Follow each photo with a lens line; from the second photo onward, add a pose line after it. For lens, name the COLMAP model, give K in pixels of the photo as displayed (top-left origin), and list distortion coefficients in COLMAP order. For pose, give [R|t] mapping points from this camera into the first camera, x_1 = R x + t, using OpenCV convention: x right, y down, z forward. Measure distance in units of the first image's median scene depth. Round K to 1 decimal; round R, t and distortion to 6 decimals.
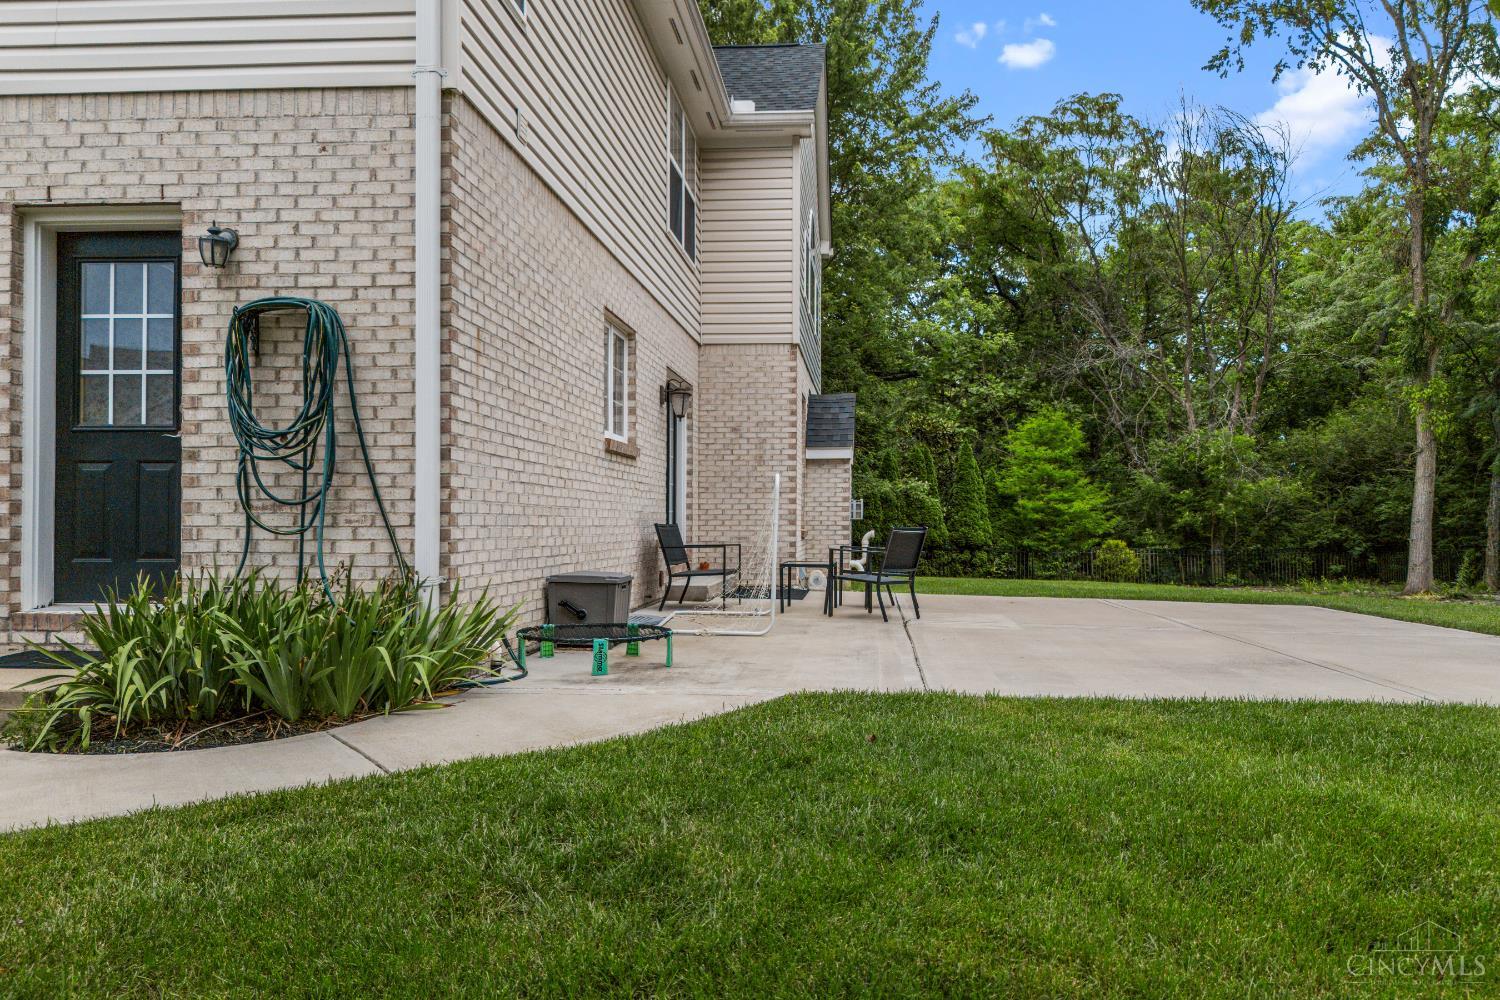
lens RADIAL K [[1110.7, 0, 768.5], [0, 1110.7, 525.8], [0, 0, 1]] dist [0.070443, -0.070716]
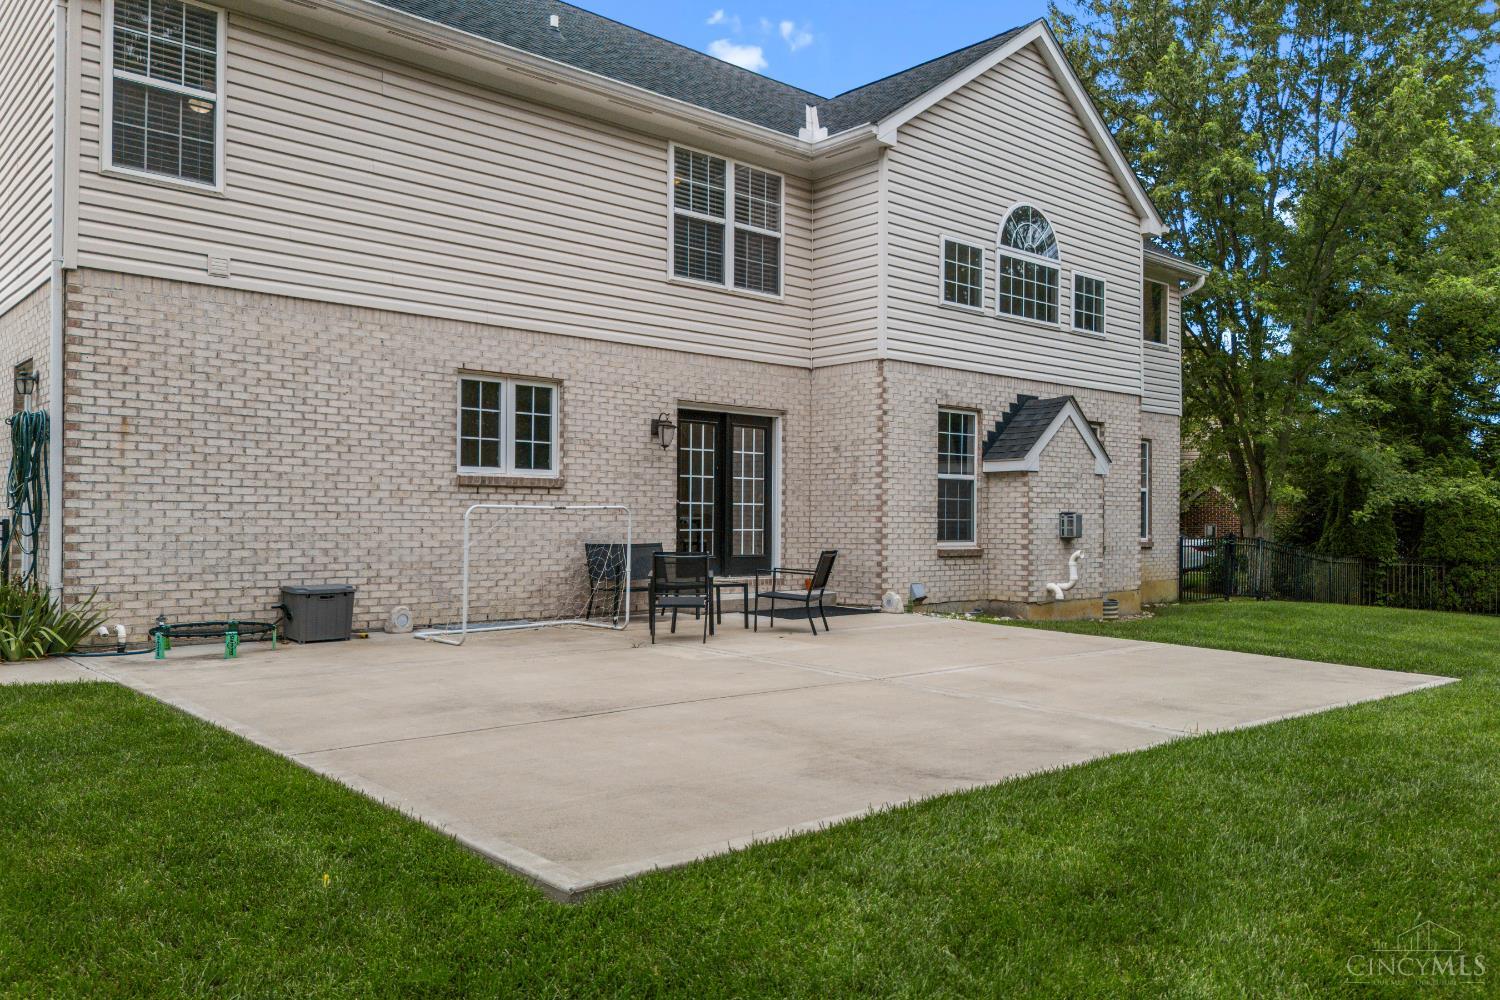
lens RADIAL K [[1110.7, 0, 753.5], [0, 1110.7, 498.1], [0, 0, 1]] dist [0.070443, -0.070716]
pose [[0.729041, -0.016783, -0.684264, 1.110879], [-0.003370, 0.999599, -0.028107, -0.024472], [0.684462, 0.022797, 0.728692, 0.391903]]
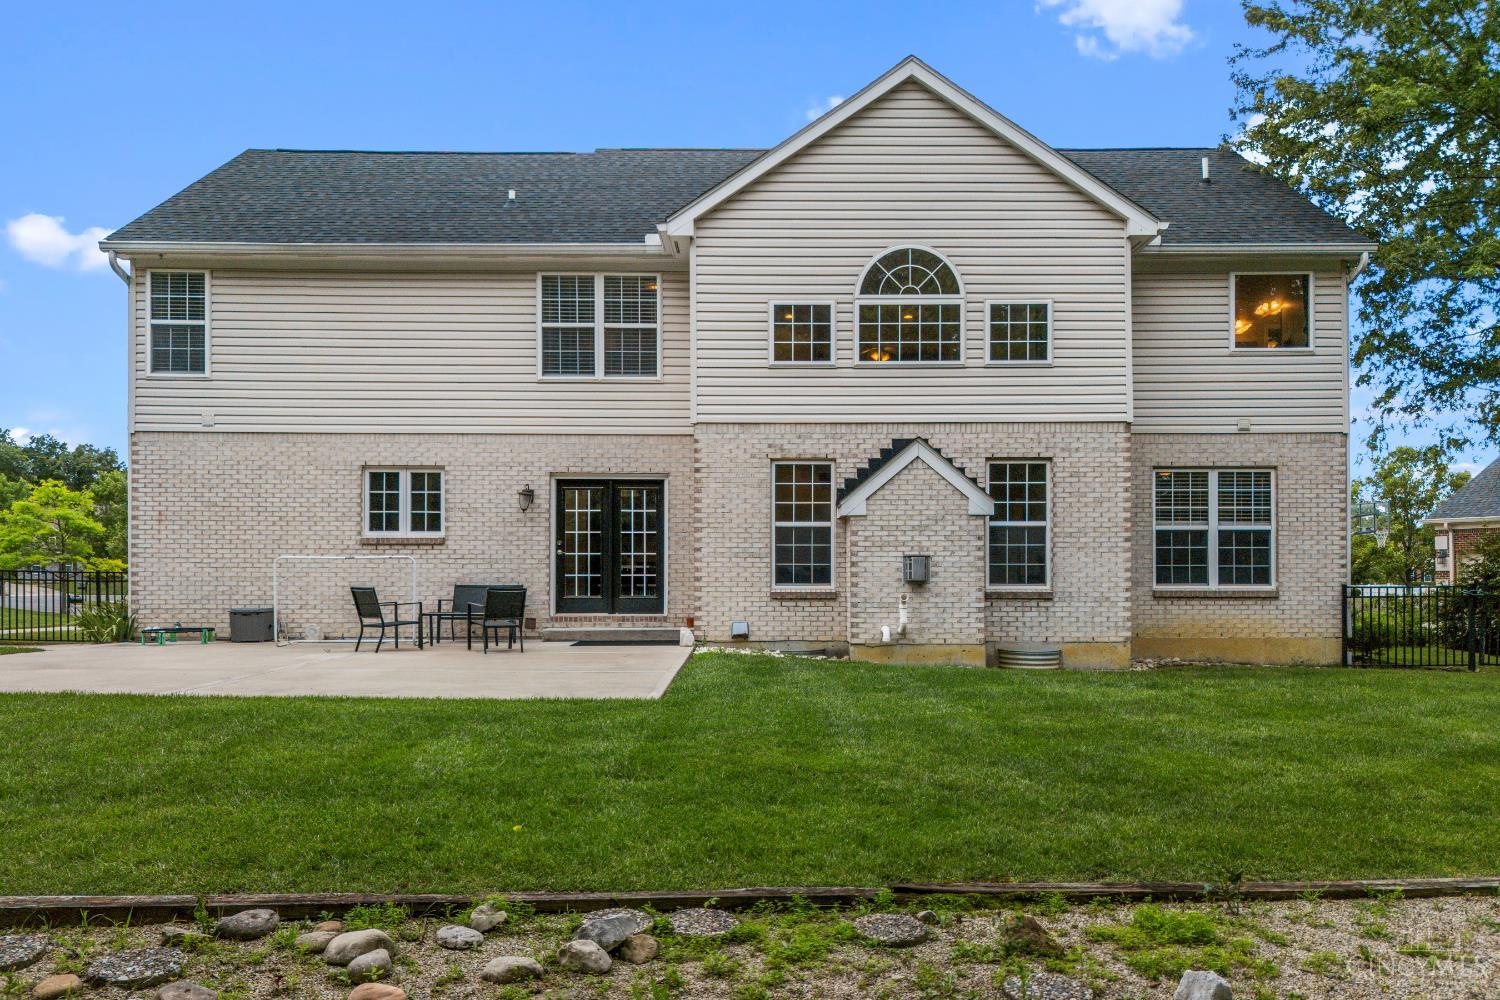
lens RADIAL K [[1110.7, 0, 750.8], [0, 1110.7, 557.0], [0, 0, 1]] dist [0.070443, -0.070716]
pose [[0.094107, -0.025637, -0.995232, 2.062444], [-0.004070, 0.999650, -0.026136, -0.002481], [0.995554, 0.006510, 0.093970, 1.741718]]
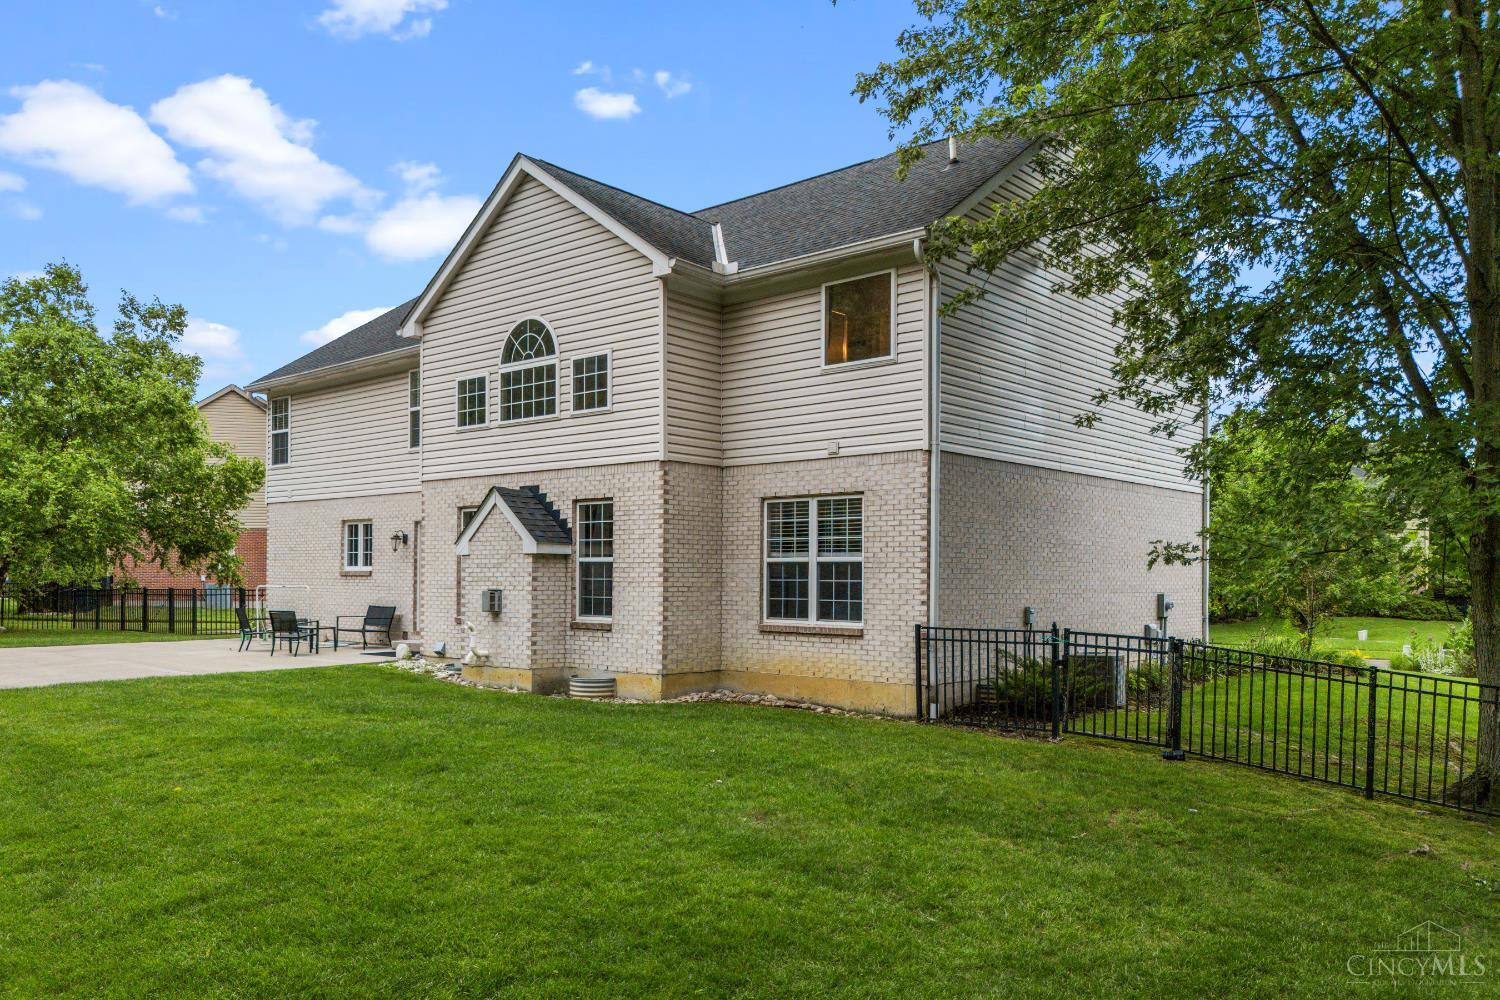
lens RADIAL K [[1110.7, 0, 762.3], [0, 1110.7, 576.7], [0, 0, 1]] dist [0.070443, -0.070716]
pose [[-0.581461, -0.014952, -0.813437, 1.680388], [-0.015380, 0.999854, -0.007385, -0.073196], [0.813429, 0.008217, -0.581606, 3.959367]]
